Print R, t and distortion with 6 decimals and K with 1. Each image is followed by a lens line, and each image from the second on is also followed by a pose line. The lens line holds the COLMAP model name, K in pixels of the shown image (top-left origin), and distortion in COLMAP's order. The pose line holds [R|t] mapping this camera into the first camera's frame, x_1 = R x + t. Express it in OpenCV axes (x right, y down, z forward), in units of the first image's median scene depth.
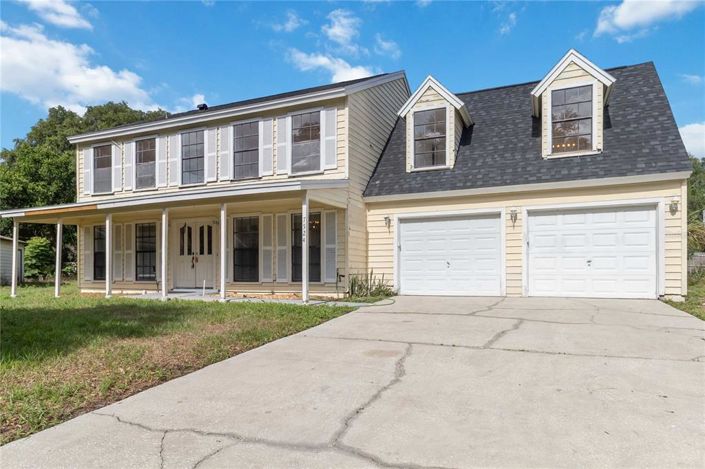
lens RADIAL K [[425.3, 0, 353.4], [0, 425.3, 269.6], [0, 0, 1]] dist [0.002156, -0.000401]
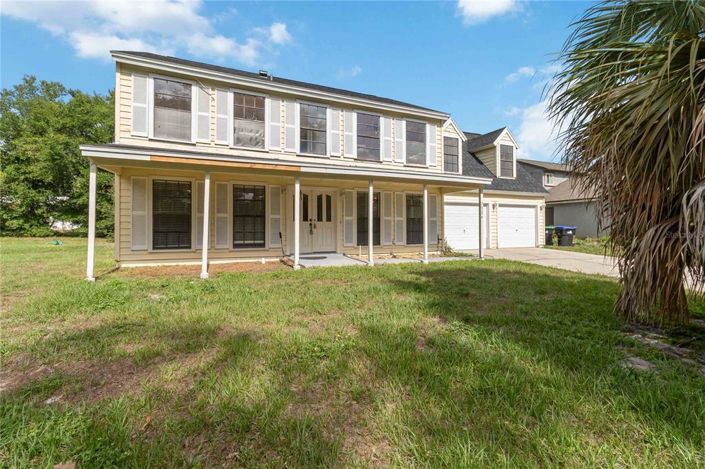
lens RADIAL K [[327.3, 0, 351.6], [0, 327.3, 232.1], [0, 0, 1]] dist [0.020177, -0.000132]
pose [[0.687607, 0.006474, 0.726055, -1.001775], [0.004555, 0.999902, -0.013230, 0.002998], [-0.726069, 0.012405, 0.687510, 0.412938]]
